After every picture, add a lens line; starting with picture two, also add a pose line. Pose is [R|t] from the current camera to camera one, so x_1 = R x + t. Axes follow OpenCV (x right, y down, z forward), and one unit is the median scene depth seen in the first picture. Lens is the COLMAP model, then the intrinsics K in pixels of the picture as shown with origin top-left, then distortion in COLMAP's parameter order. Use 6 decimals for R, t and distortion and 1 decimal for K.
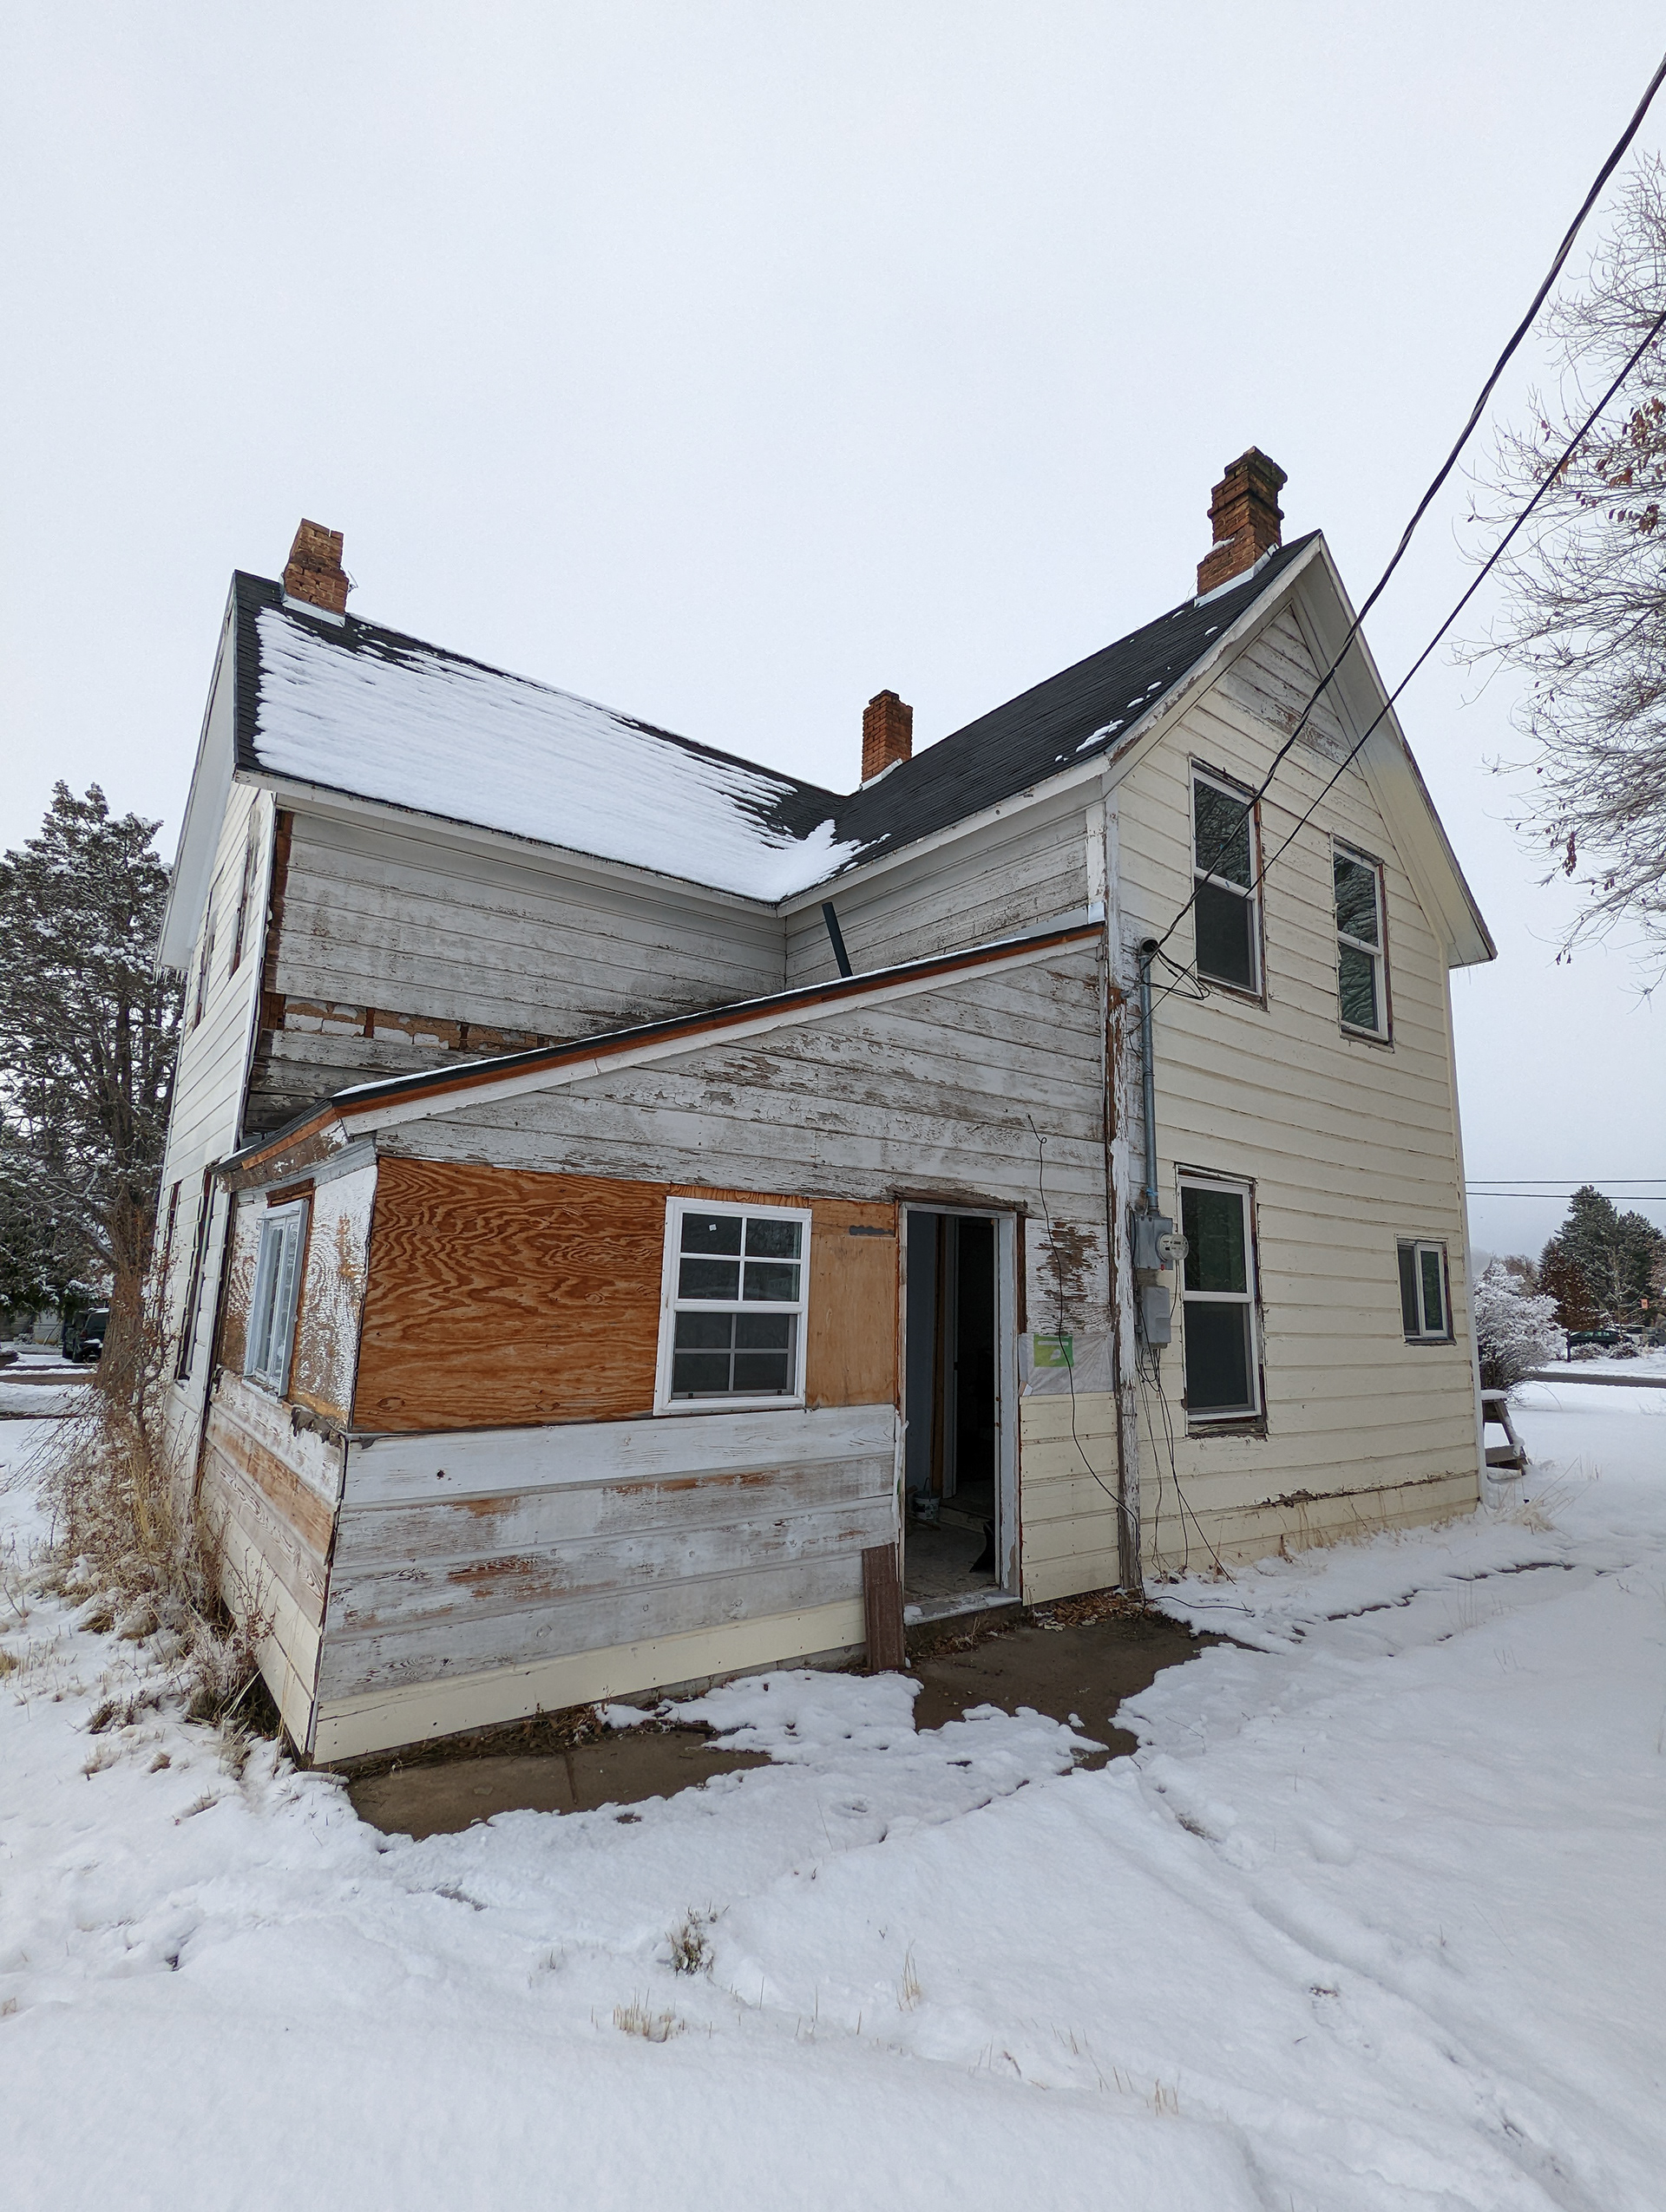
lens RADIAL K [[1051.3, 0, 835.0], [0, 1051.3, 1105.8], [0, 0, 1]] dist [-0.004686, 0.004843]
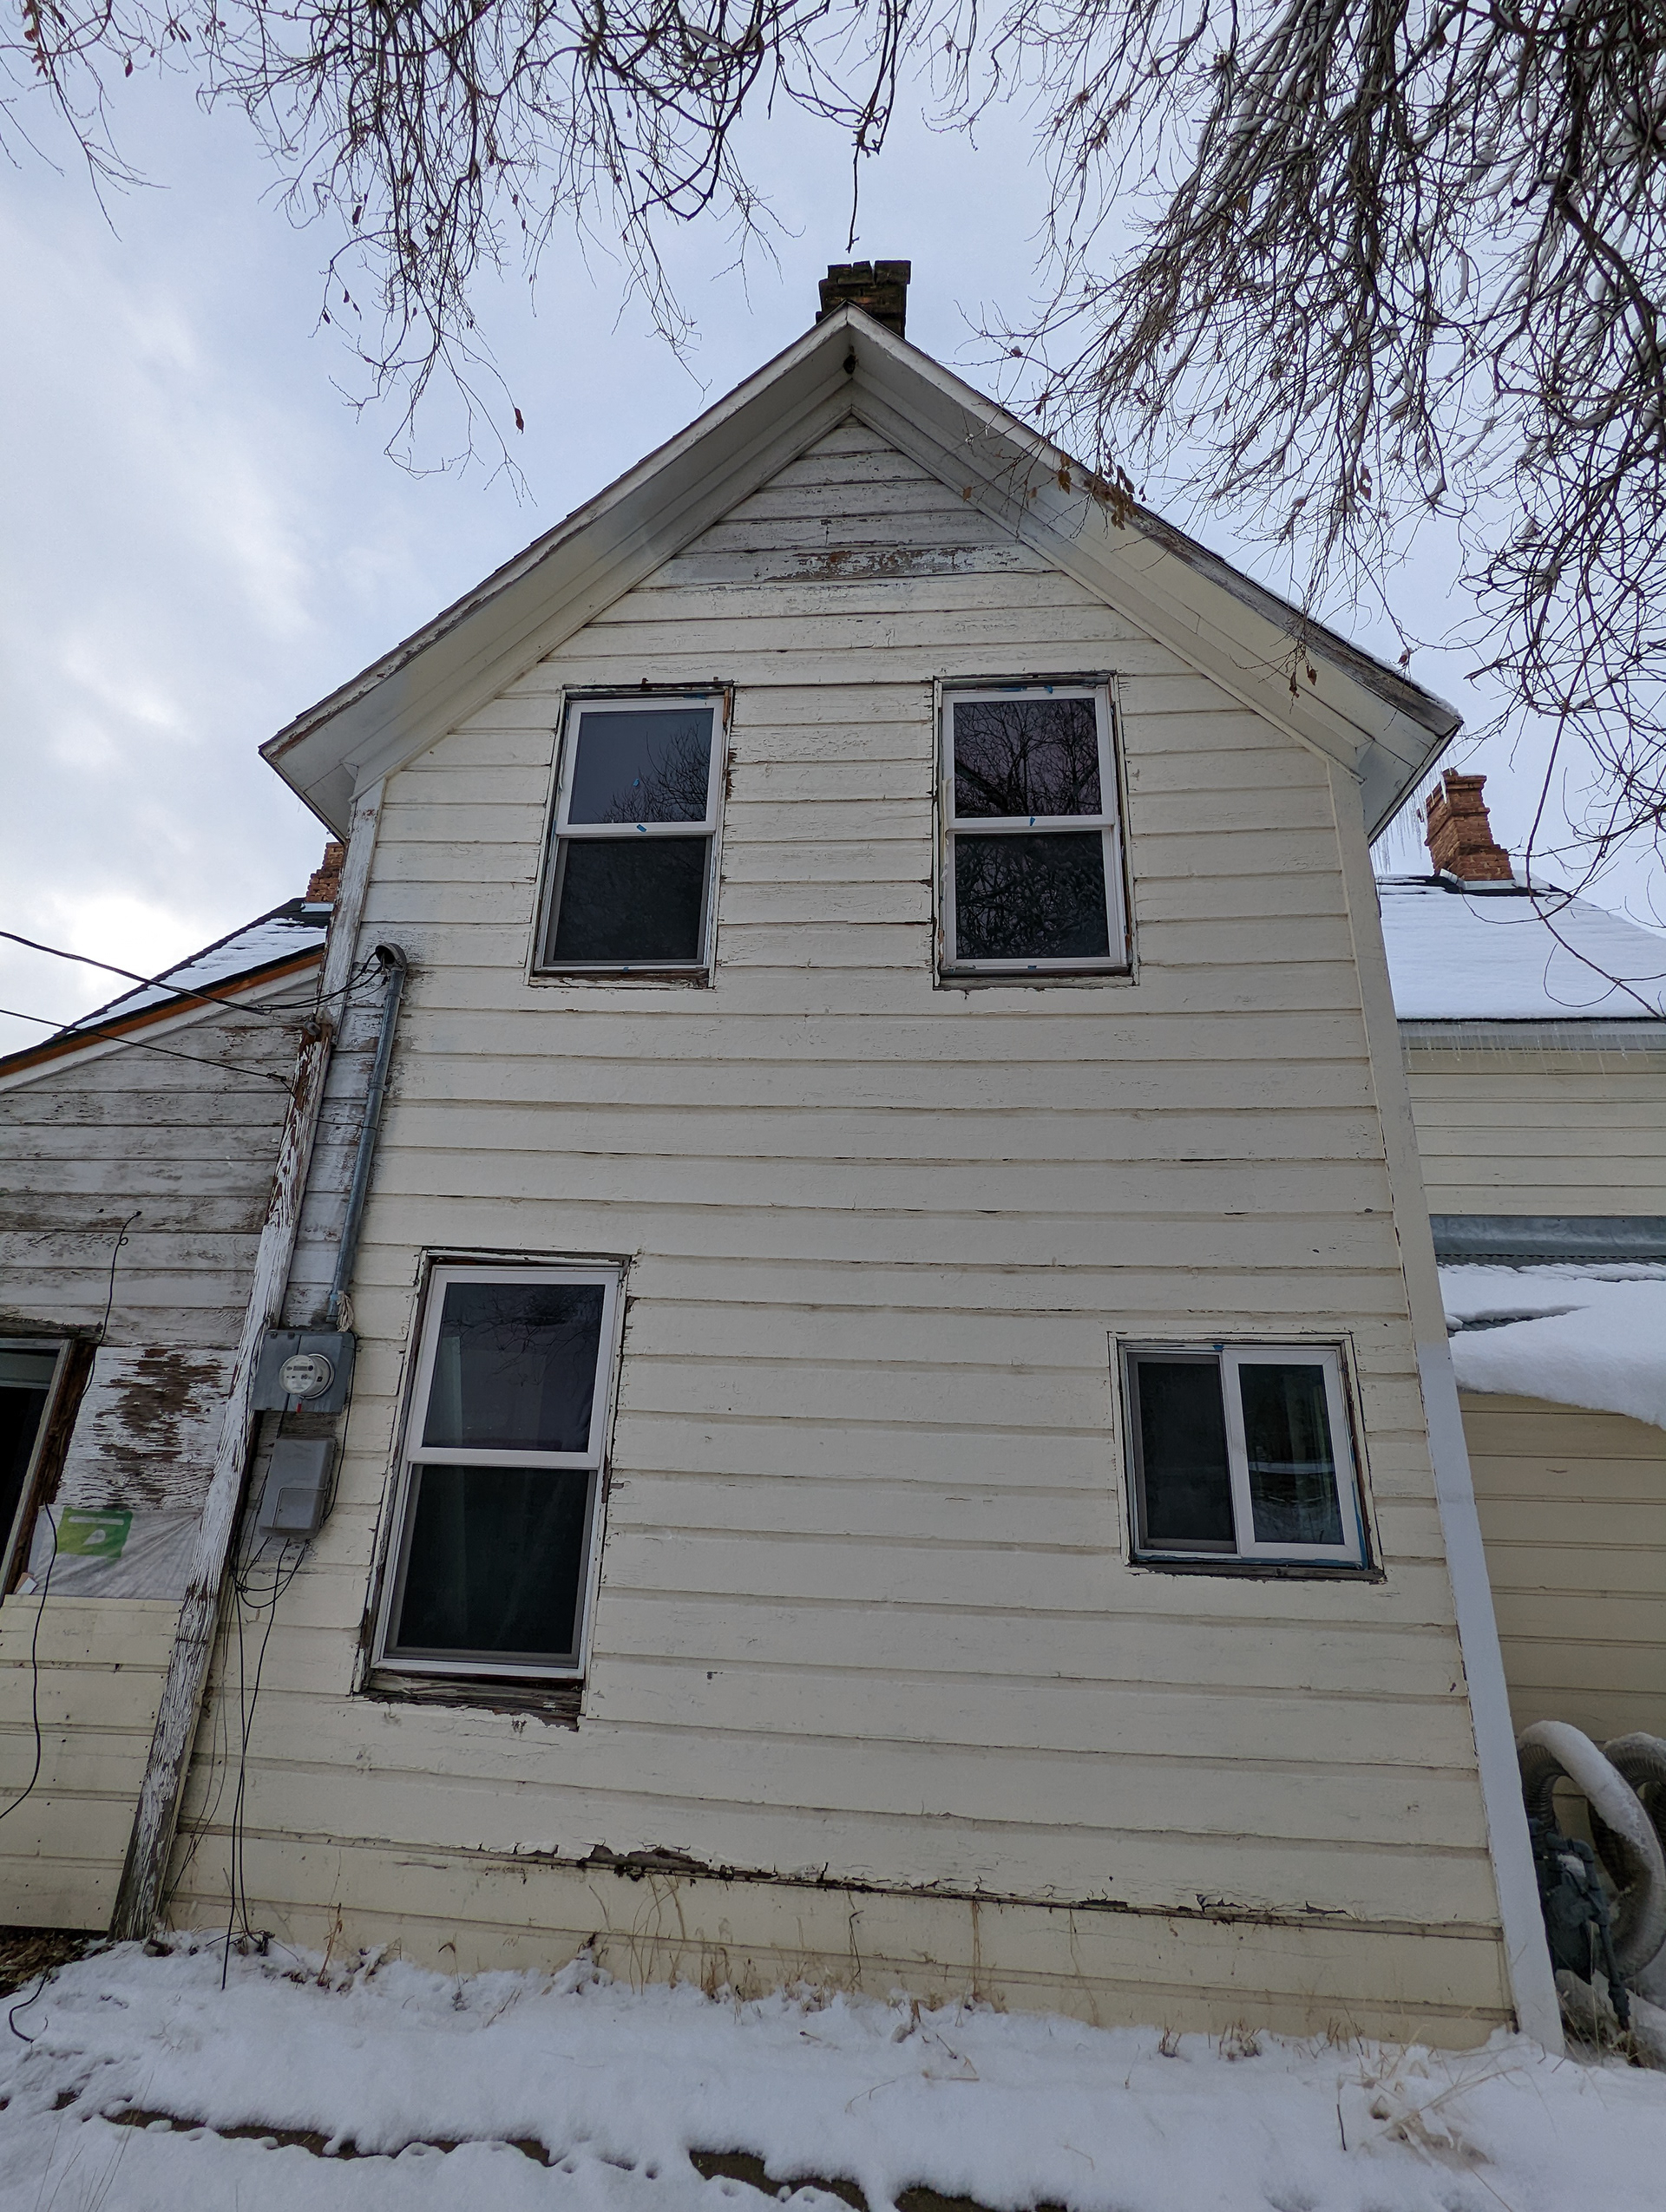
lens RADIAL K [[1051.3, 0, 833.4], [0, 1051.3, 1110.2], [0, 0, 1]] dist [-0.004686, 0.004843]
pose [[0.747738, -0.222961, -0.625441, 1.111848], [0.106529, 0.970019, -0.218439, 0.166499], [0.655393, 0.096708, 0.749071, 0.774433]]
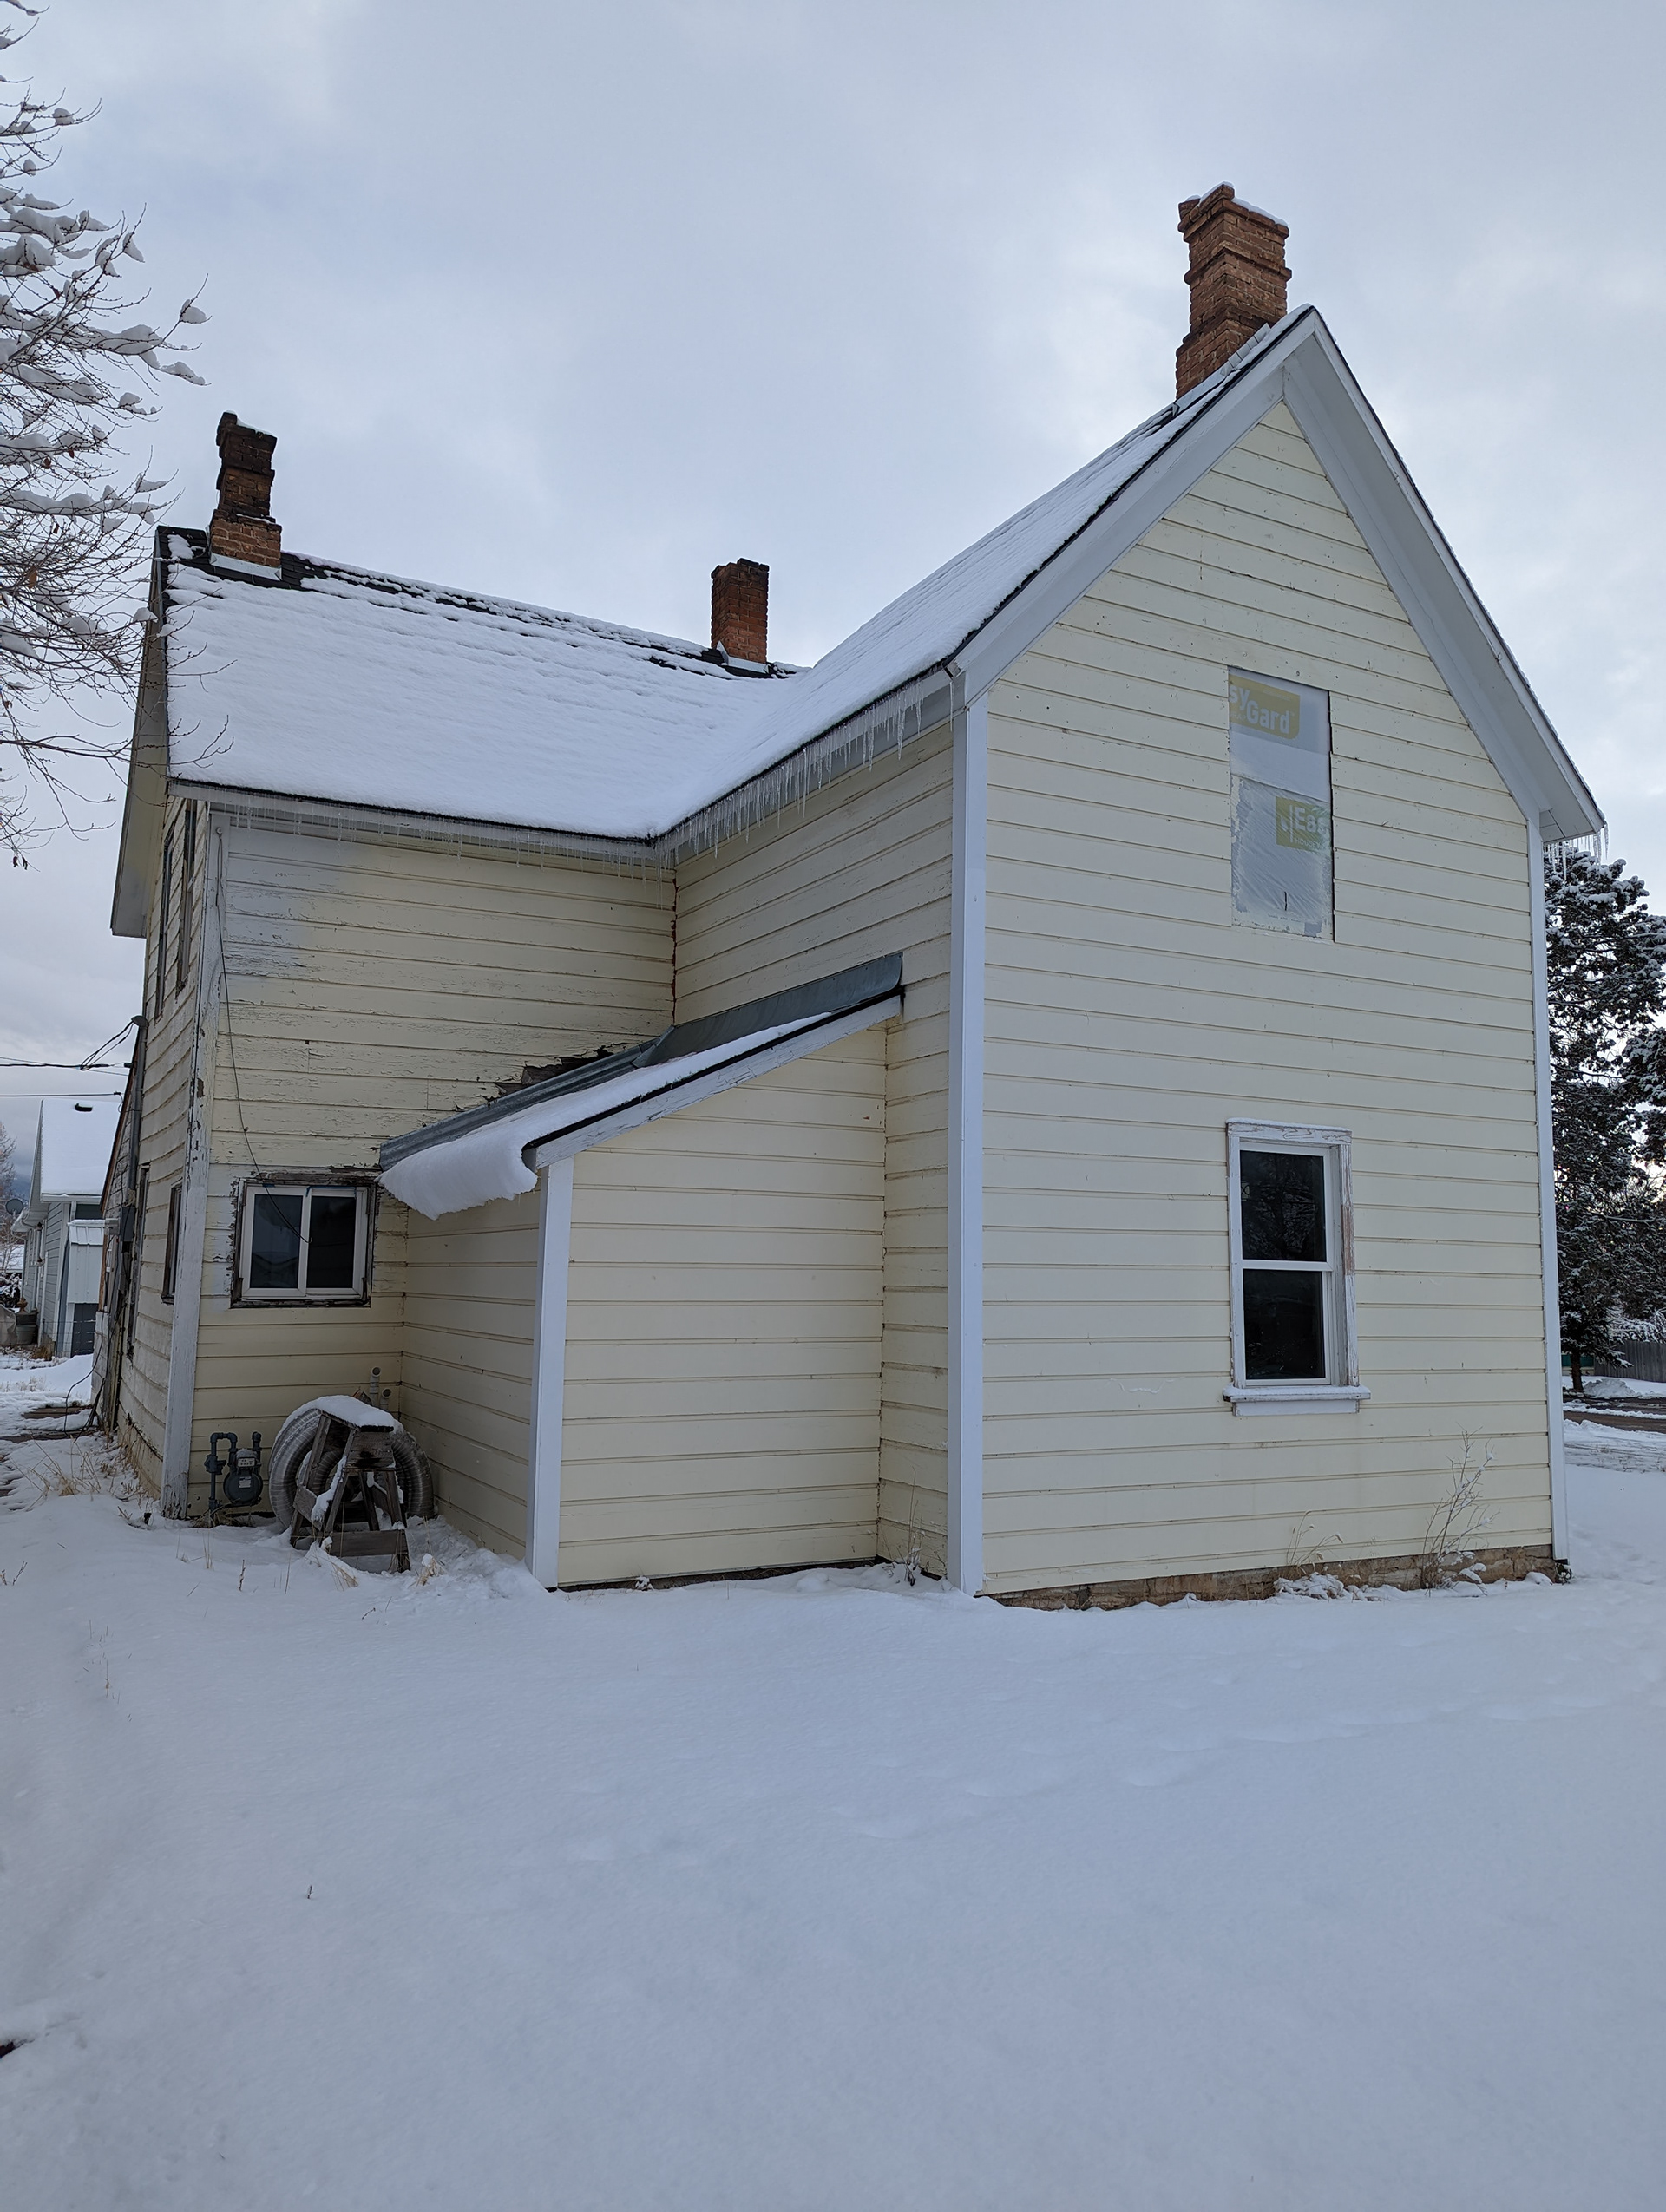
lens RADIAL K [[1552.0, 0, 827.7], [0, 1552.0, 1103.5], [0, 0, 1]] dist [0.071791, -0.066048]
pose [[-0.155254, -0.139319, -0.978001, 2.629425], [0.151327, 0.974967, -0.162909, 0.531429], [0.976215, -0.173291, -0.130285, 2.553229]]
